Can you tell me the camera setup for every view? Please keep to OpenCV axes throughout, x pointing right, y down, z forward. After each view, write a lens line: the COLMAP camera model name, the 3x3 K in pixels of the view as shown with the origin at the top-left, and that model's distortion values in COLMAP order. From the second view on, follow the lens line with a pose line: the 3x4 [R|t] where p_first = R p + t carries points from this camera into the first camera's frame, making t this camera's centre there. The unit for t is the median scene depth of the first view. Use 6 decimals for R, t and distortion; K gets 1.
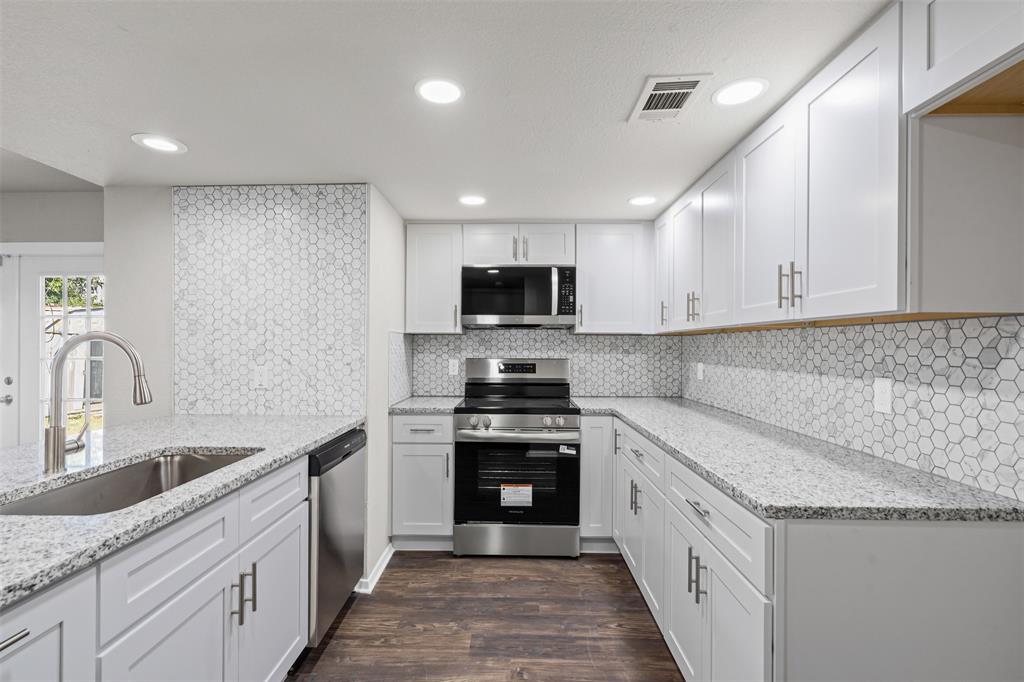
lens RADIAL K [[468.4, 0, 509.0], [0, 468.4, 344.0], [0, 0, 1]] dist [-0.004855, 0.002847]
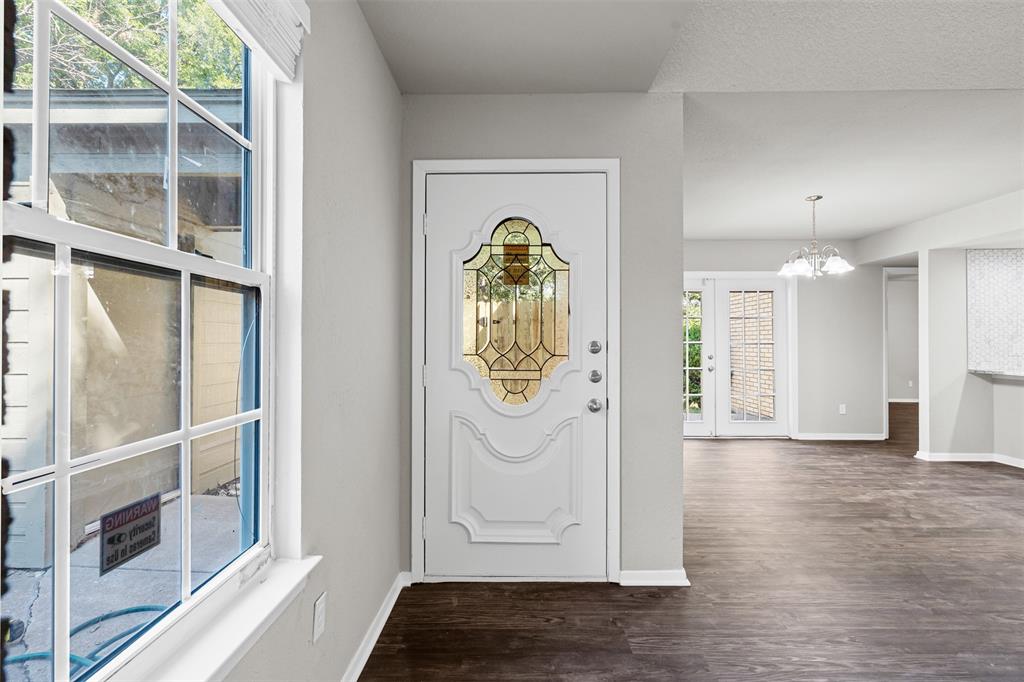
lens RADIAL K [[468.4, 0, 513.1], [0, 468.4, 337.0], [0, 0, 1]] dist [-0.004855, 0.002847]
pose [[0.999972, 0.000234, 0.007512, -2.596376], [-0.000177, 0.999971, -0.007640, 0.035555], [-0.007513, 0.007638, 0.999943, -0.897002]]
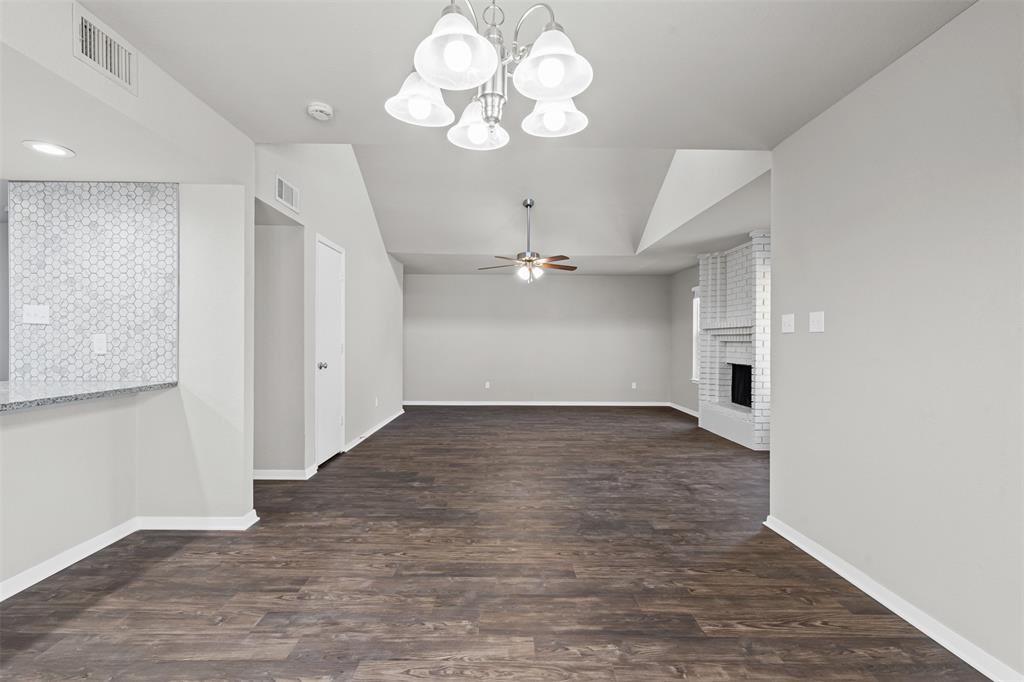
lens RADIAL K [[468.4, 0, 506.0], [0, 468.4, 339.9], [0, 0, 1]] dist [-0.004855, 0.002847]
pose [[-0.999663, -0.008624, -0.024498, -1.522174], [-0.008471, 0.999944, -0.006366, 0.045489], [0.024552, -0.006156, -0.999680, 1.255640]]
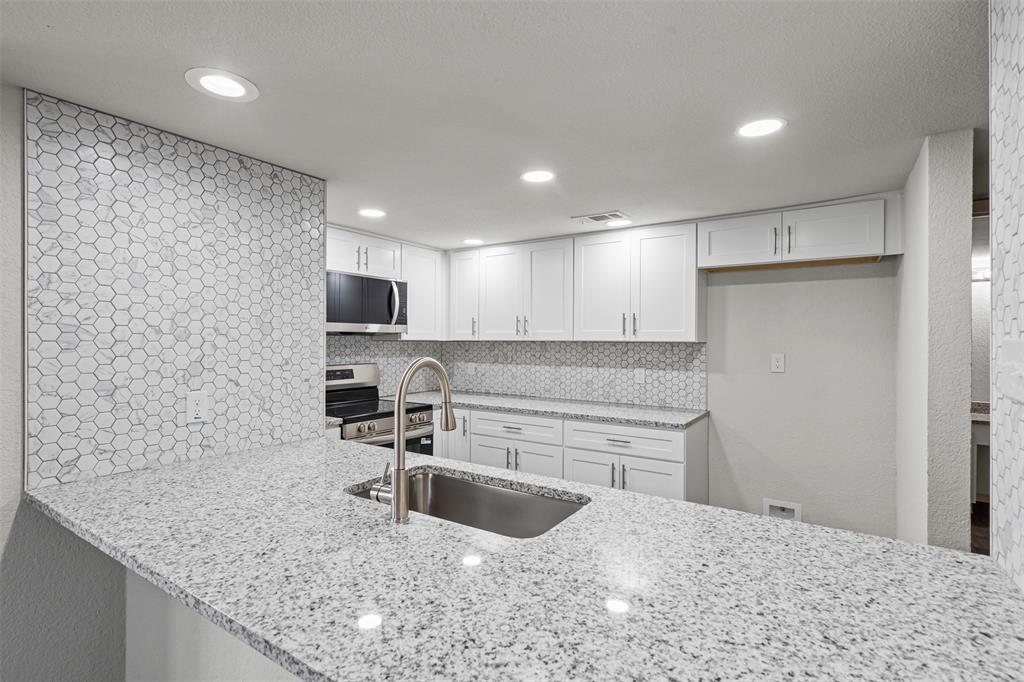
lens RADIAL K [[468.4, 0, 490.8], [0, 468.4, 339.2], [0, 0, 1]] dist [-0.004855, 0.002847]
pose [[0.567510, 0.001643, 0.823365, -0.865765], [-0.004527, 0.999989, 0.001125, -0.036209], [-0.823354, -0.004366, 0.567511, 0.213823]]
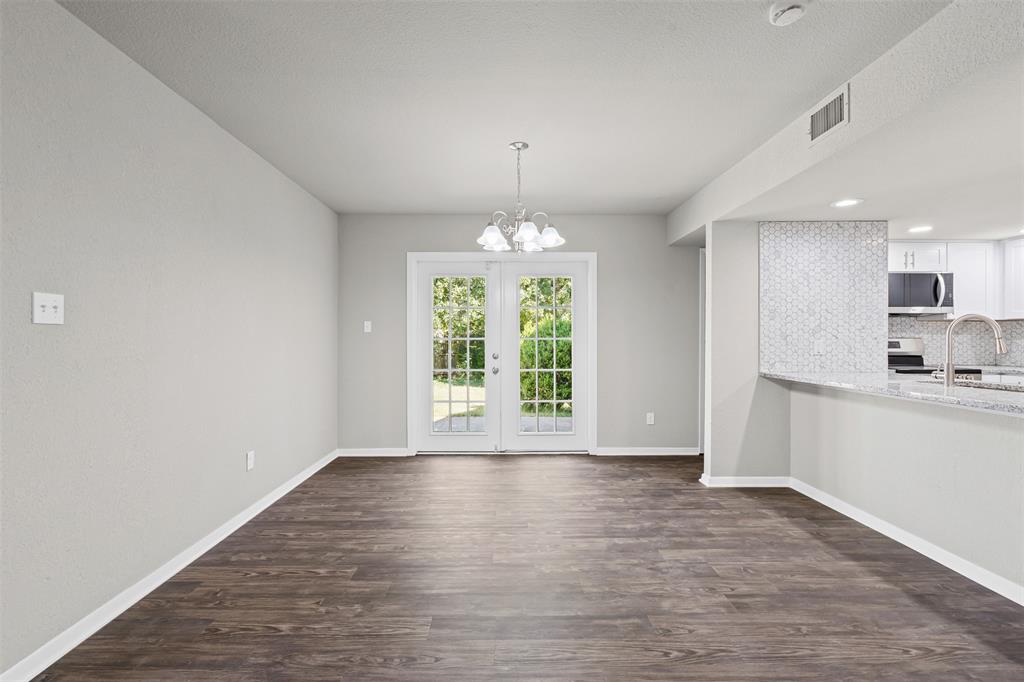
lens RADIAL K [[468.4, 0, 507.6], [0, 468.4, 339.3], [0, 0, 1]] dist [-0.004855, 0.002847]
pose [[0.999555, -0.001164, 0.029808, -1.585898], [0.000972, 0.999979, 0.006452, 0.034734], [-0.029815, -0.006420, 0.999535, -0.495990]]
